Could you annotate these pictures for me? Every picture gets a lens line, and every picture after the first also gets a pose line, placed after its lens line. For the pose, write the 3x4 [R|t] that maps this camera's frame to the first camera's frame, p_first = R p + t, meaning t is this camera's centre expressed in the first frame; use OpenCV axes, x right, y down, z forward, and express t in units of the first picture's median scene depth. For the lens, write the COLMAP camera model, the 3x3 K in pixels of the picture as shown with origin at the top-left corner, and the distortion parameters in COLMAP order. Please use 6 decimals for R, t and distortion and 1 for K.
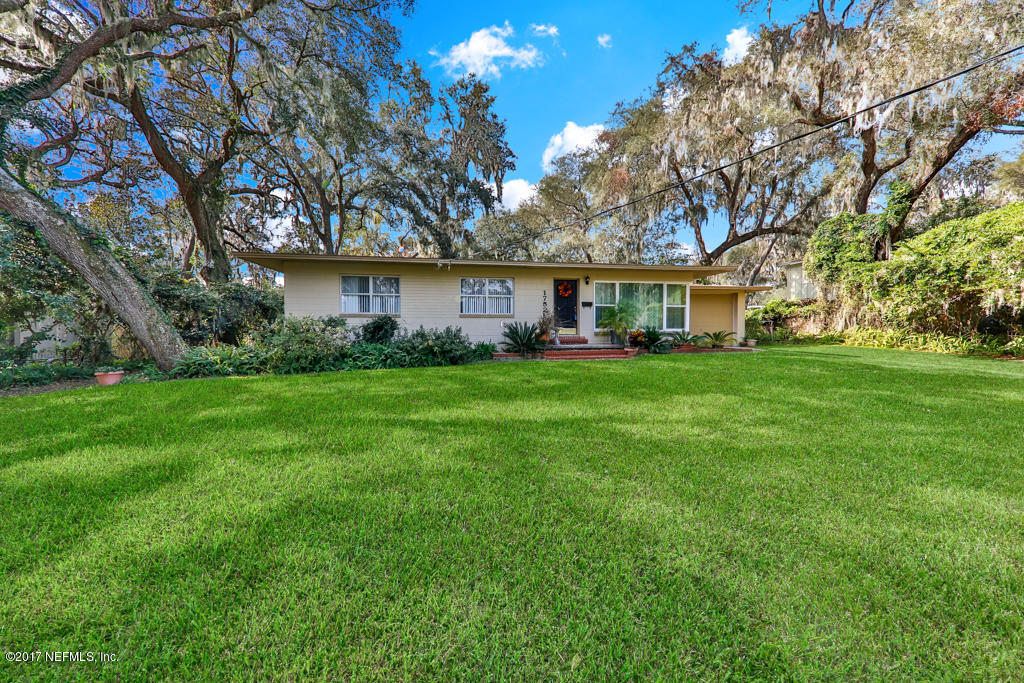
lens RADIAL K [[356.8, 0, 516.7], [0, 356.8, 330.3], [0, 0, 1]] dist [0.032612, -0.005742]
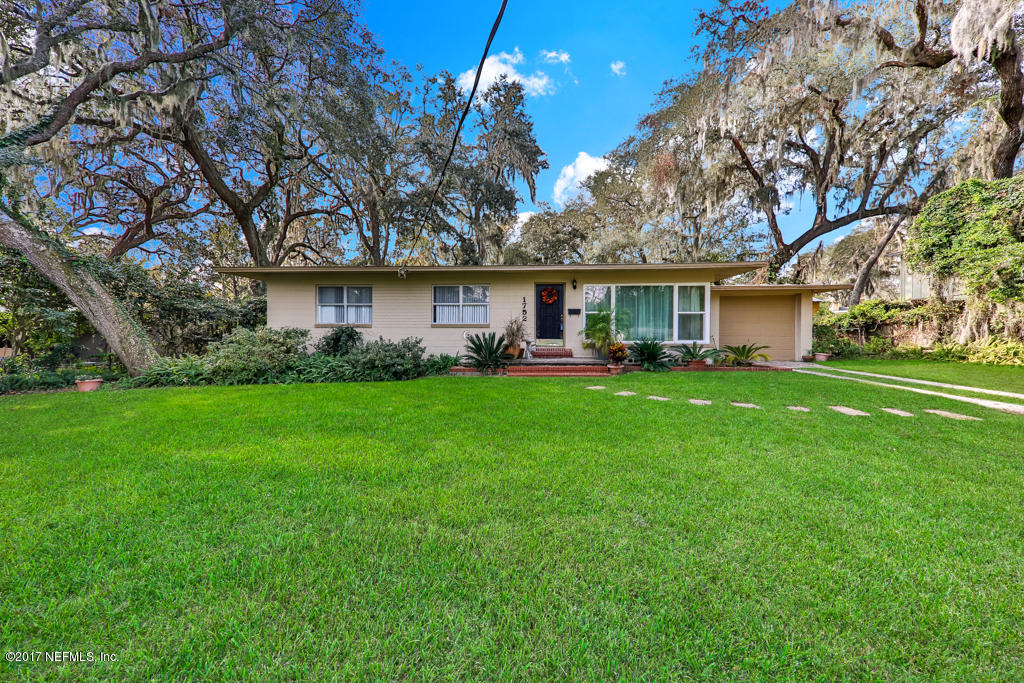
lens RADIAL K [[356.8, 0, 516.7], [0, 356.8, 330.3], [0, 0, 1]] dist [0.032612, -0.005742]
pose [[0.975132, 0.001698, -0.221618, 0.193955], [-0.003713, 0.999955, -0.008679, -0.015085], [0.221593, 0.009286, 0.975095, 0.094266]]
